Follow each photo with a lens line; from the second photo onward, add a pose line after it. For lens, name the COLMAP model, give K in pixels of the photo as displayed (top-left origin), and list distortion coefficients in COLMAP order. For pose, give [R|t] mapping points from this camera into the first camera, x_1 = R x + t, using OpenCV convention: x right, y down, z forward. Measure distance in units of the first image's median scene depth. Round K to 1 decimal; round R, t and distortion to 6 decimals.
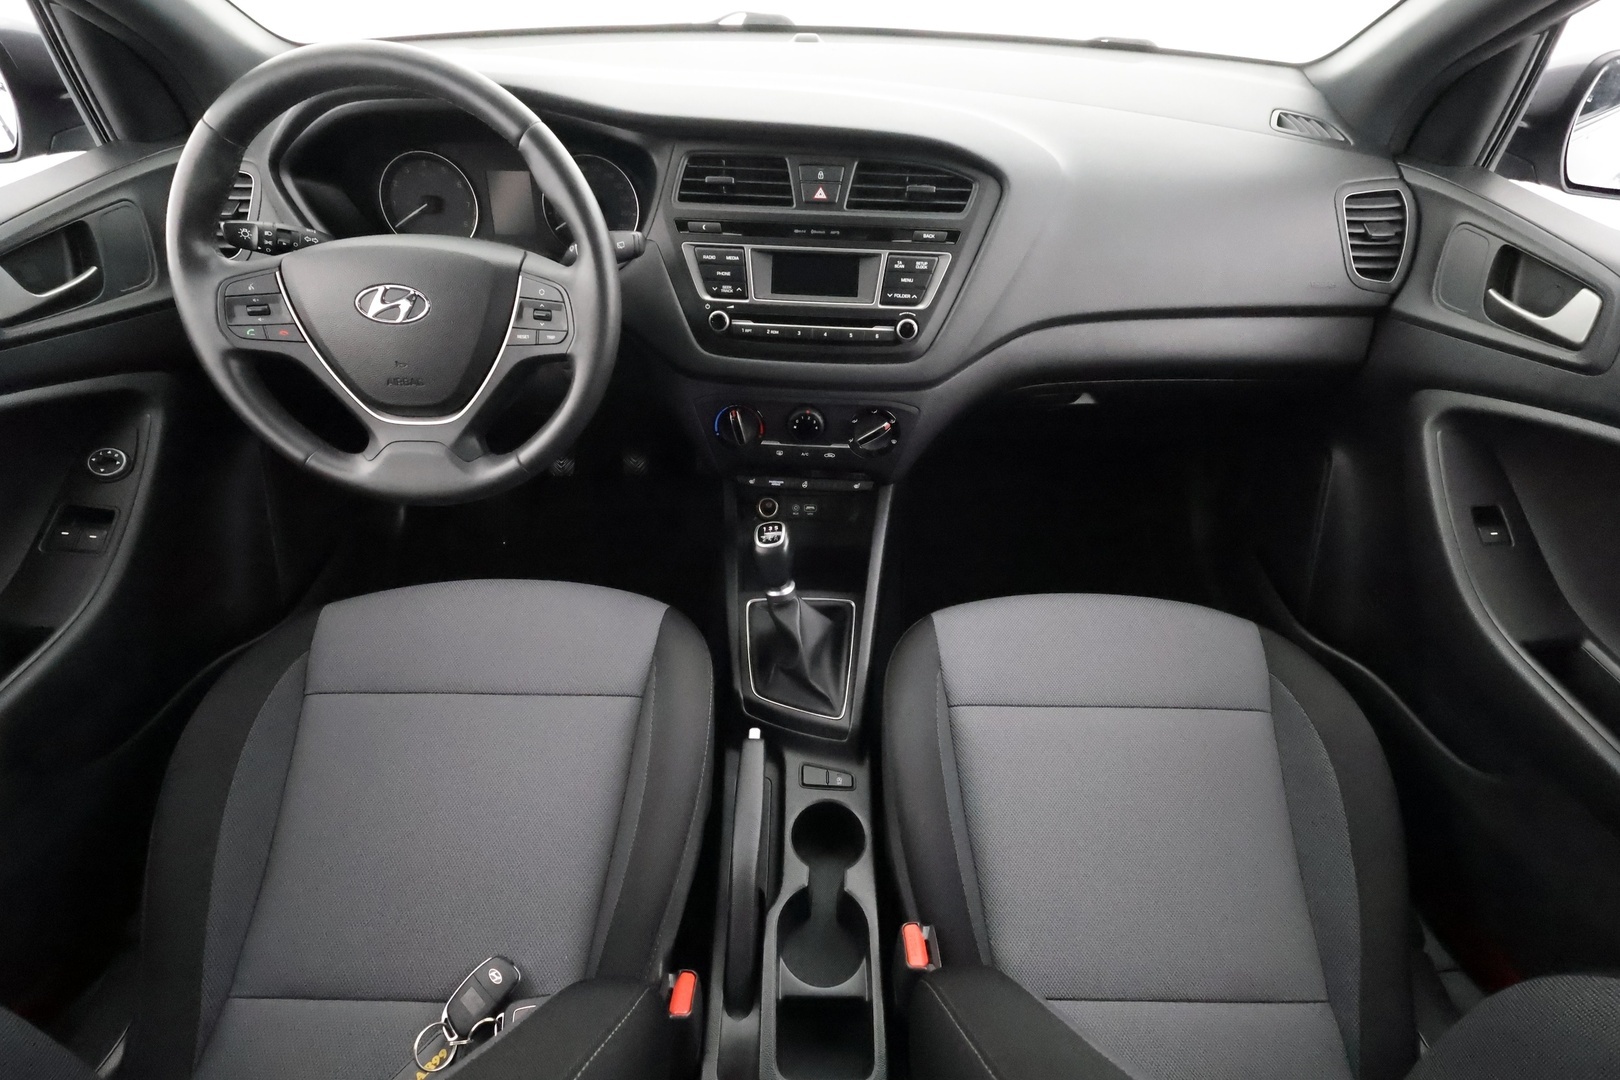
lens RADIAL K [[760.7, 0, 816.5], [0, 760.7, 537.2], [0, 0, 1]] dist [0.002900, 0.000458]
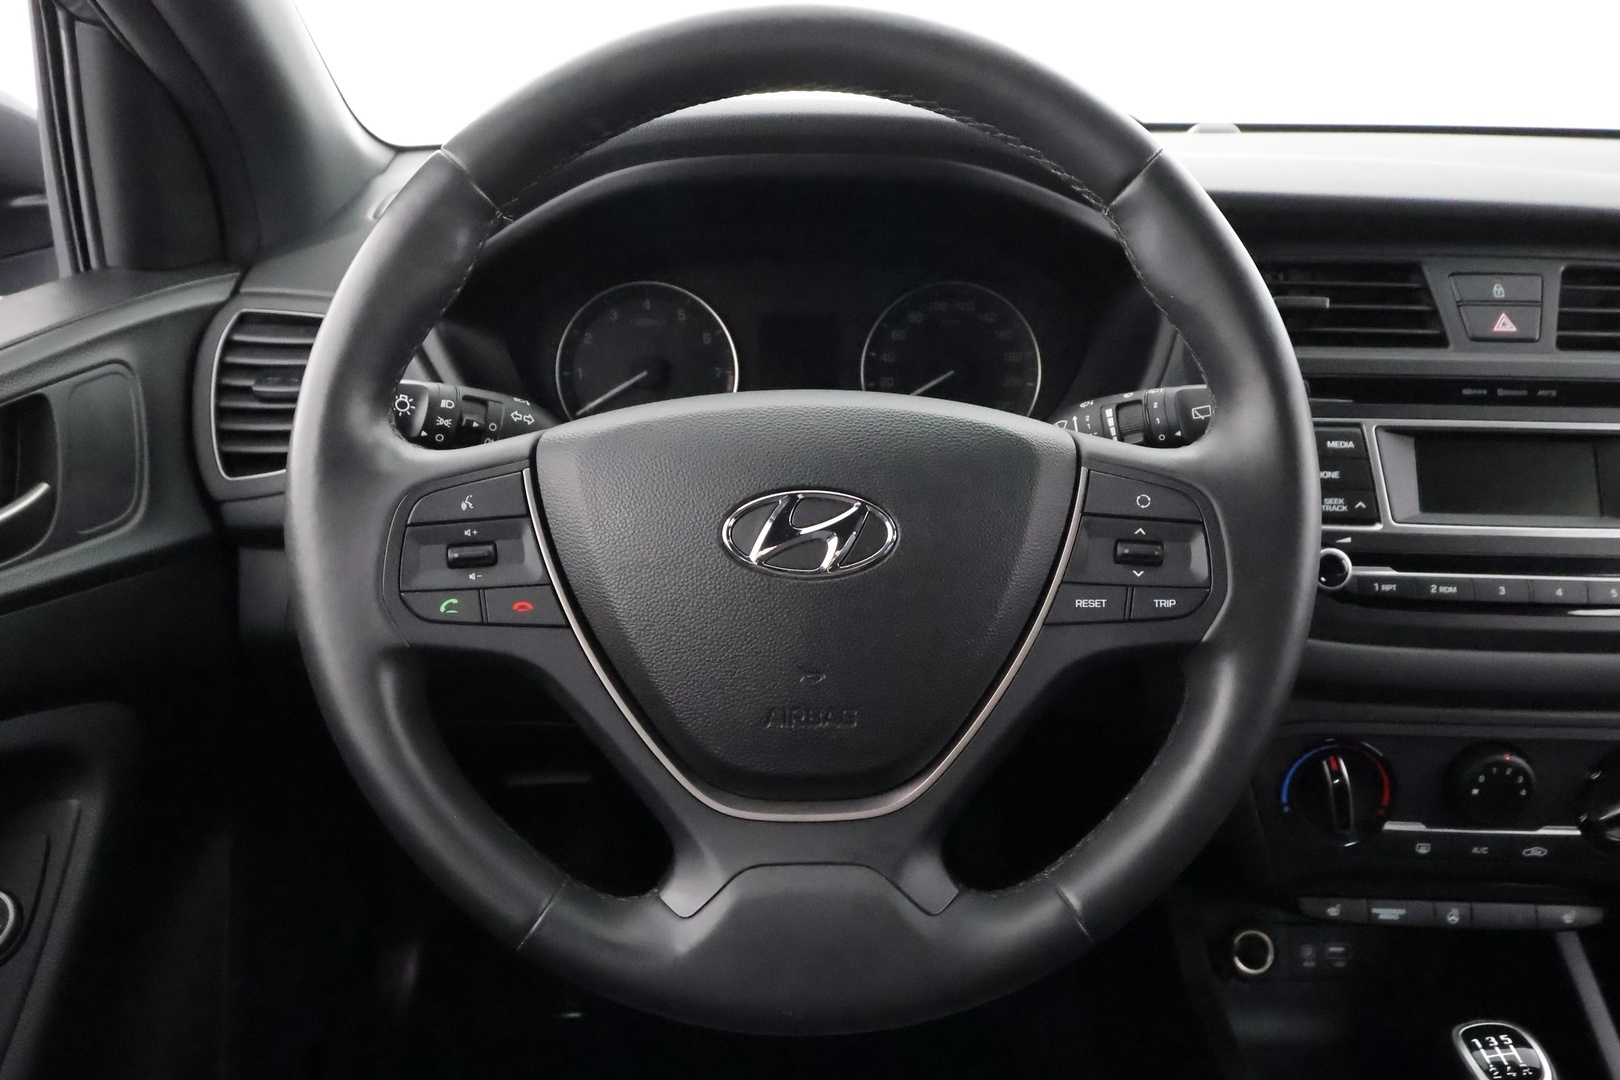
lens RADIAL K [[1122.3, 0, 815.3], [0, 1122.3, 537.2], [0, 0, 1]] dist [-0.001000, 0.005606]
pose [[0.999815, -0.018070, 0.006555, -0.454469], [0.019218, 0.946477, -0.322200, -0.085810], [-0.000382, 0.322266, 0.946649, 0.338846]]
